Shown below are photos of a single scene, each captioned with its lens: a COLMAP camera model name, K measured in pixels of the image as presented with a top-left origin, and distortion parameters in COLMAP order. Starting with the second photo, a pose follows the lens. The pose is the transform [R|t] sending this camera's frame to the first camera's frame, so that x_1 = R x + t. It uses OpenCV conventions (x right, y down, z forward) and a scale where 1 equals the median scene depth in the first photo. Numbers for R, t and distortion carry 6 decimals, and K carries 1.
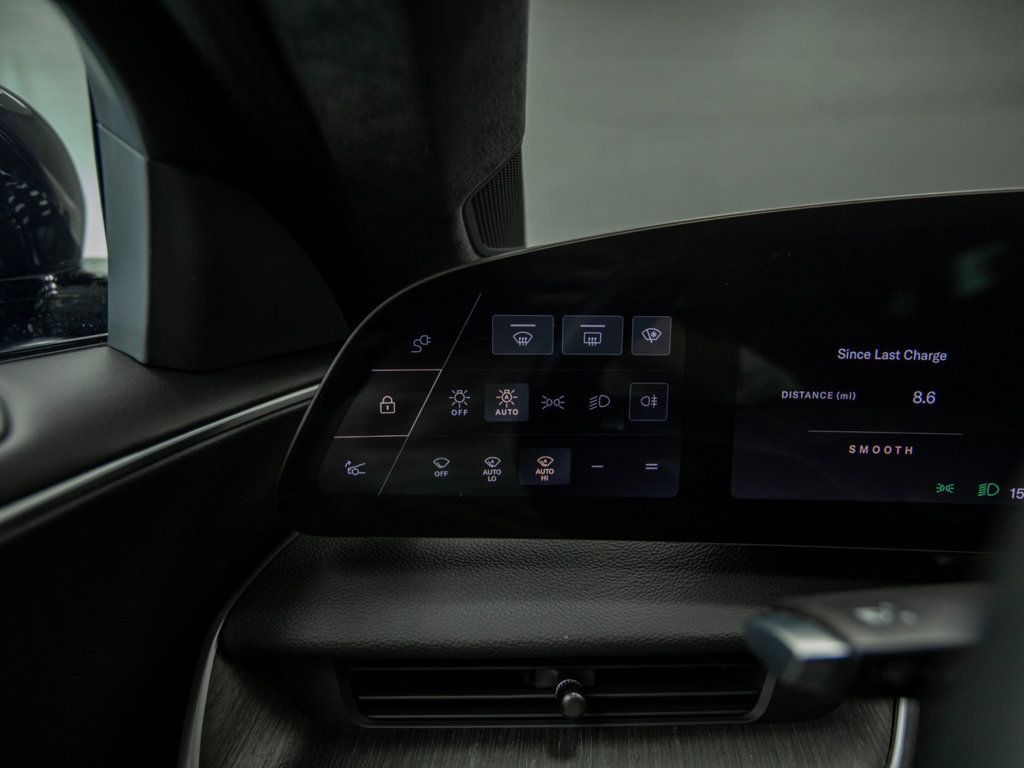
lens RADIAL K [[642.1, 0, 512.2], [0, 642.1, 386.0], [0, 0, 1]] dist [-0.009709, -0.001717]
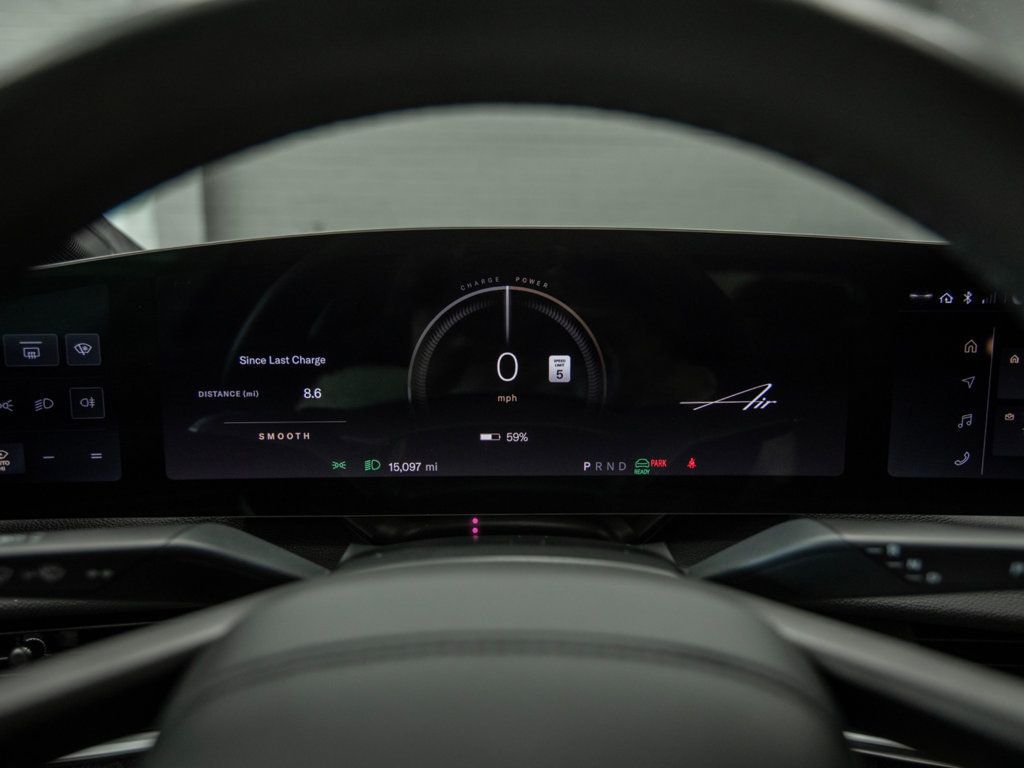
lens RADIAL K [[642.1, 0, 512.1], [0, 642.1, 378.5], [0, 0, 1]] dist [-0.009709, -0.001717]
pose [[0.995450, -0.025705, 0.091748, 0.914555], [0.028490, 0.999168, -0.029185, 0.036553], [-0.090921, 0.031666, 0.995355, -0.293446]]
